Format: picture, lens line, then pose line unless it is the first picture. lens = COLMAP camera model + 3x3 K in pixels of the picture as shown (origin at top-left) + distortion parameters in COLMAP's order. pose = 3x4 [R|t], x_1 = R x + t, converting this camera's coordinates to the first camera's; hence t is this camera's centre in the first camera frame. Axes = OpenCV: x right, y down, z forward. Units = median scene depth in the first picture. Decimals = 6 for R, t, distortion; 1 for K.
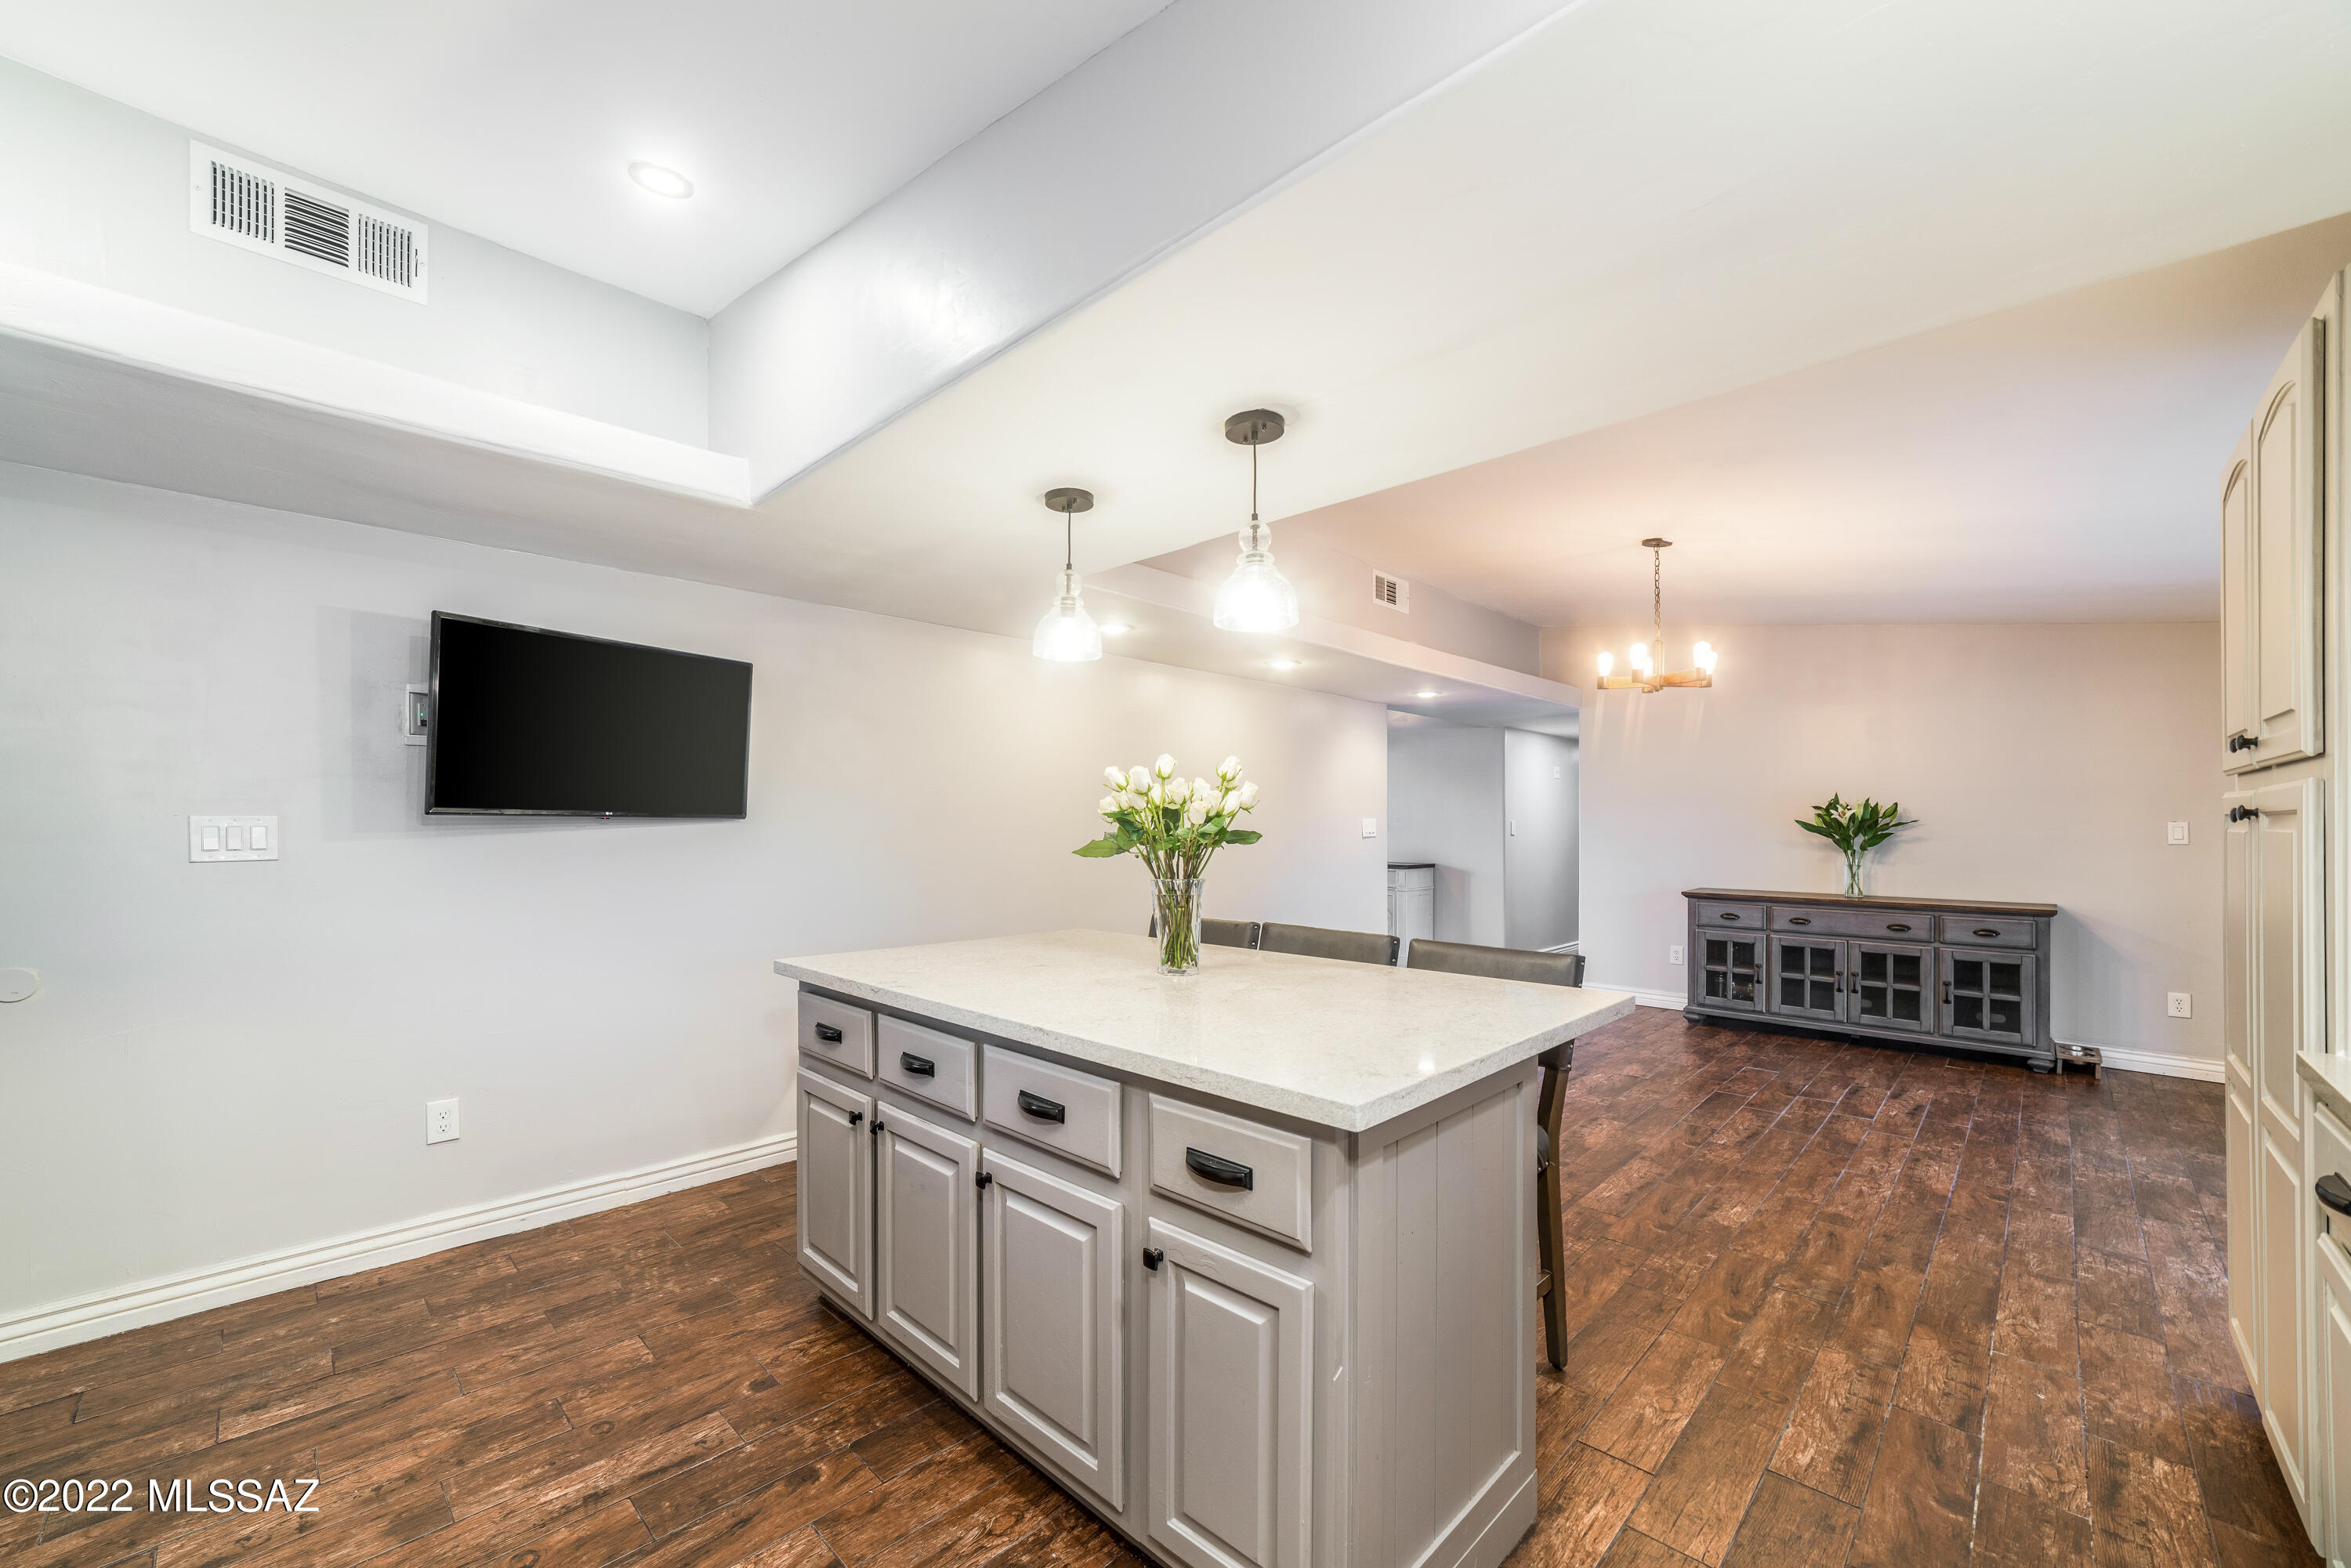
lens RADIAL K [[931.1, 0, 1148.8], [0, 931.1, 813.7], [0, 0, 1]] dist [-0.023221, 0.011006]
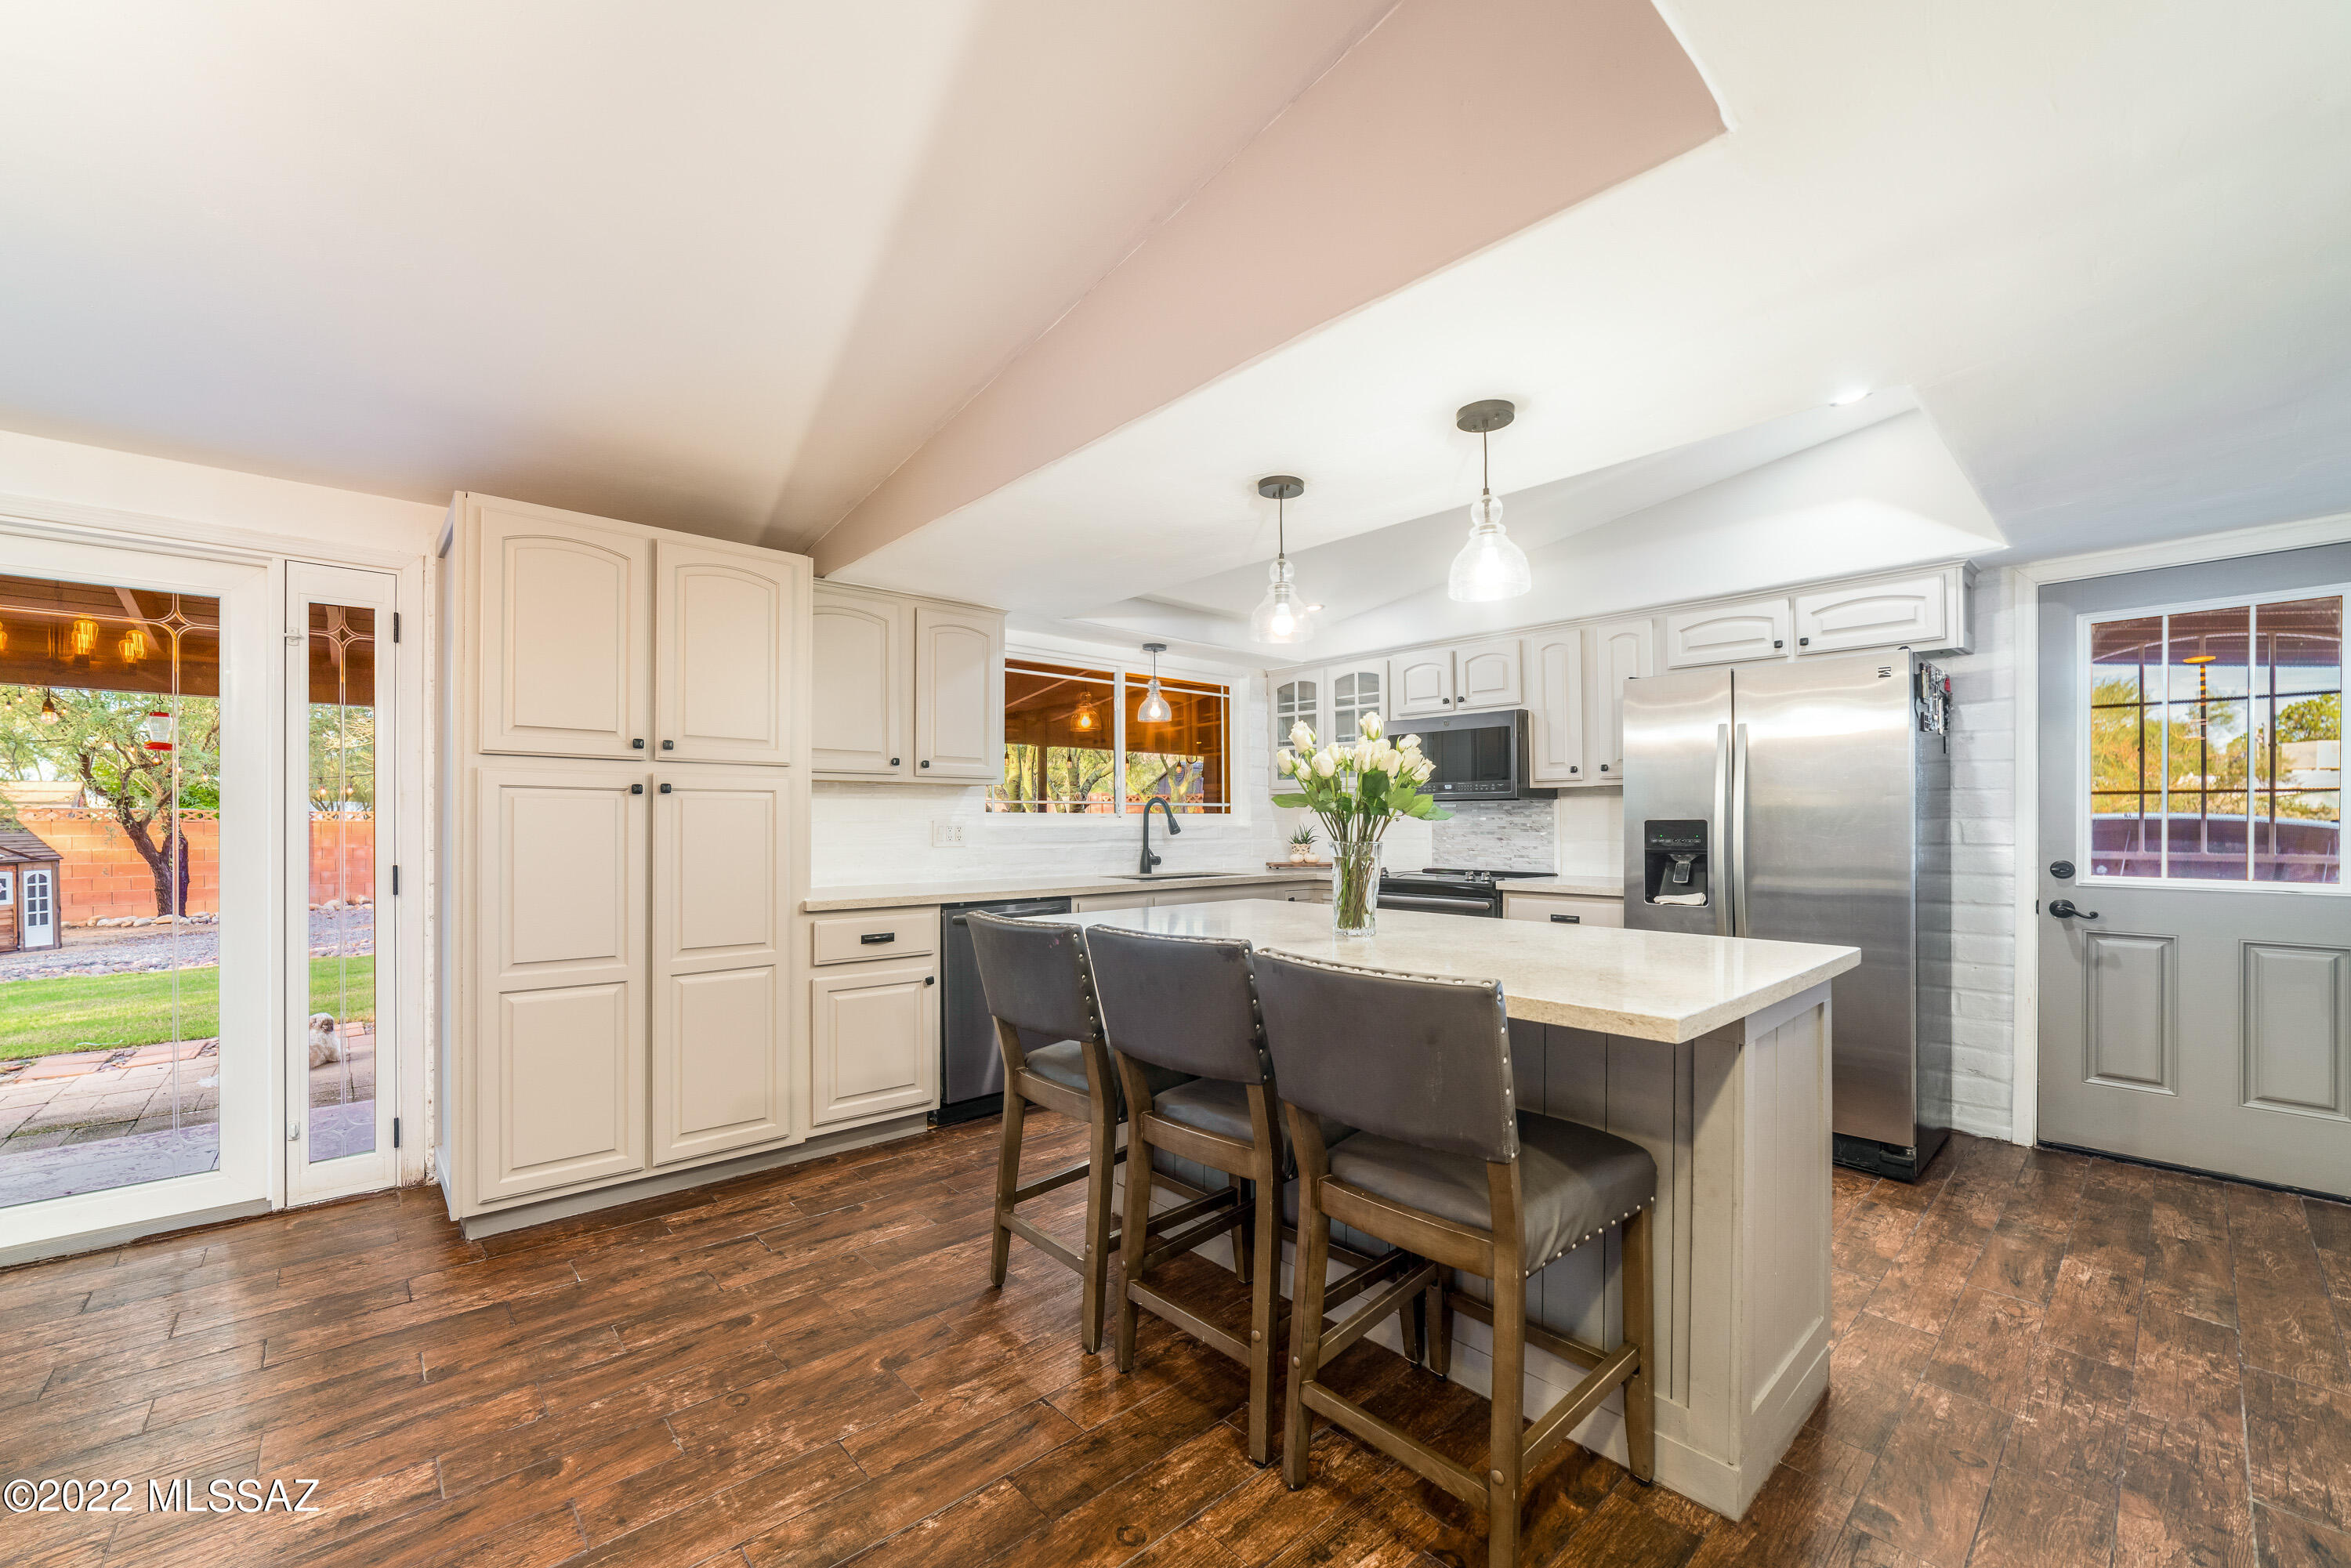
lens RADIAL K [[926.9, 0, 1169.8], [0, 926.9, 820.7], [0, 0, 1]] dist [-0.010264, 0.000298]
pose [[-0.998740, 0.000390, 0.050178, 0.163343], [-0.000111, 0.999950, -0.009964, 0.053415], [-0.050179, -0.009957, -0.998691, 1.865297]]
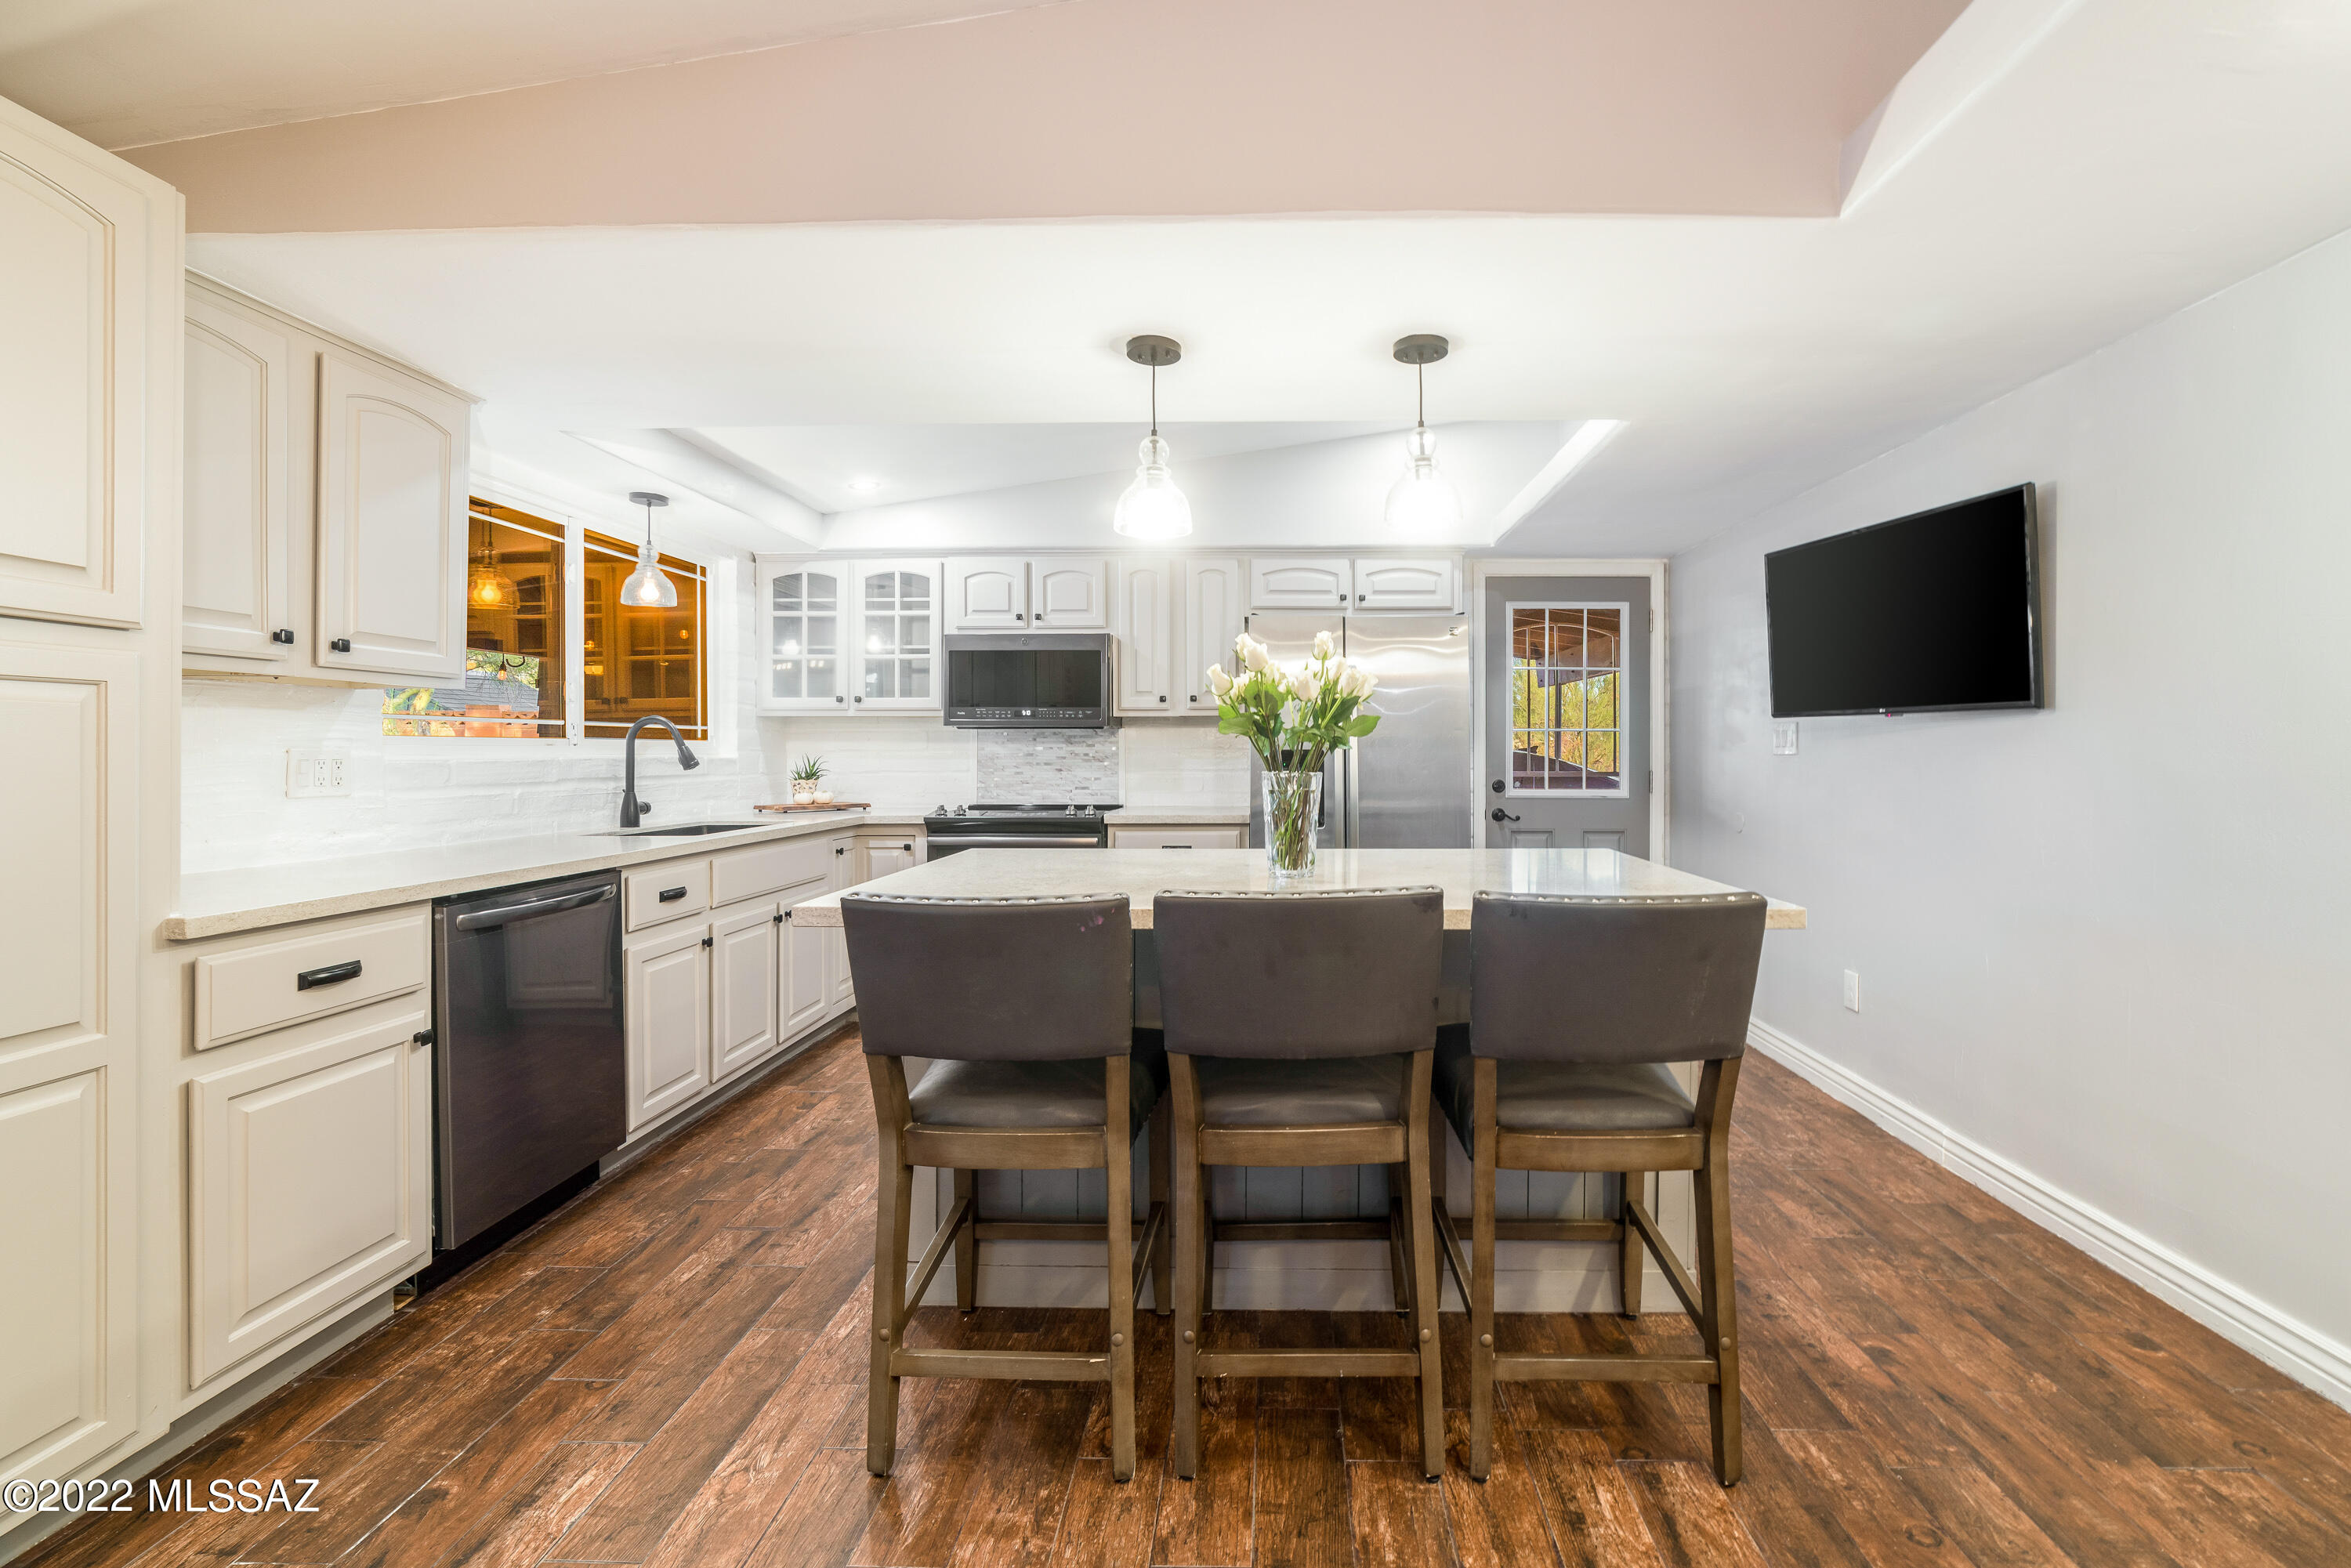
lens RADIAL K [[1004.4, 0, 1257.8], [0, 1004.4, 744.5], [0, 0, 1]] dist [-0.022379, 0.000143]
pose [[-0.716086, -0.003965, -0.698000, 0.685289], [0.007236, 0.999888, -0.013103, 0.051302], [0.697974, -0.014433, -0.715978, 1.555362]]
